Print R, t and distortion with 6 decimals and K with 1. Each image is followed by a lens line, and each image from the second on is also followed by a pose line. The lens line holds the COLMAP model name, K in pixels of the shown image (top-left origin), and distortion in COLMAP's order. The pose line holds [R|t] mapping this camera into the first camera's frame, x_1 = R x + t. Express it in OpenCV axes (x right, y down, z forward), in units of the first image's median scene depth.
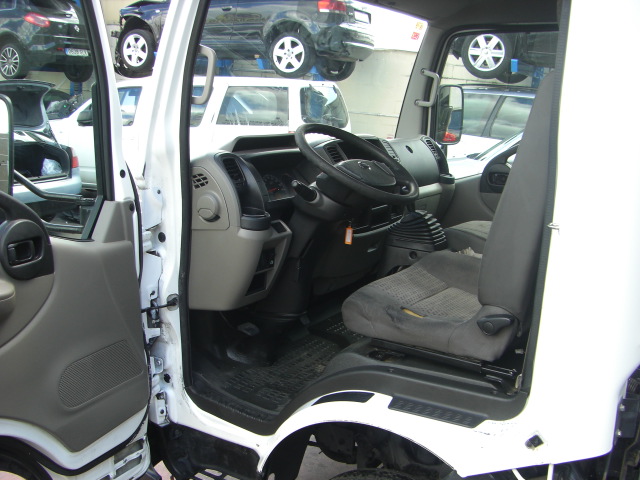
lens RADIAL K [[725.9, 0, 300.1], [0, 725.9, 283.2], [0, 0, 1]] dist [-0.176236, 0.079850]
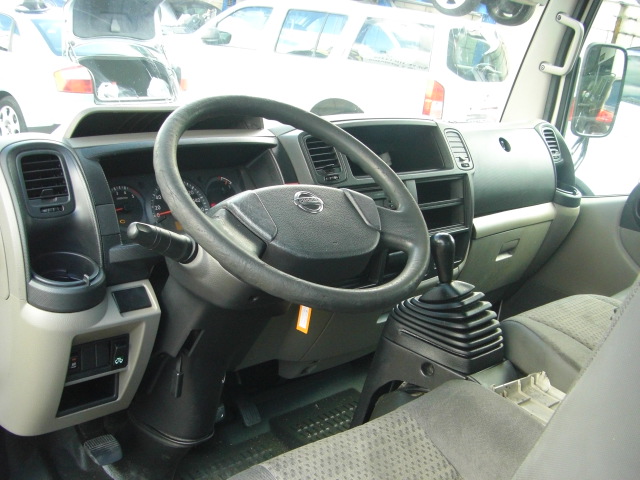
lens RADIAL K [[725.9, 0, 300.1], [0, 725.9, 283.2], [0, 0, 1]] dist [-0.176236, 0.079850]
pose [[0.963942, 0.165326, -0.208528, 0.161902], [-0.145782, 0.983627, 0.105951, -0.137882], [0.222630, -0.071731, 0.972261, 0.472202]]
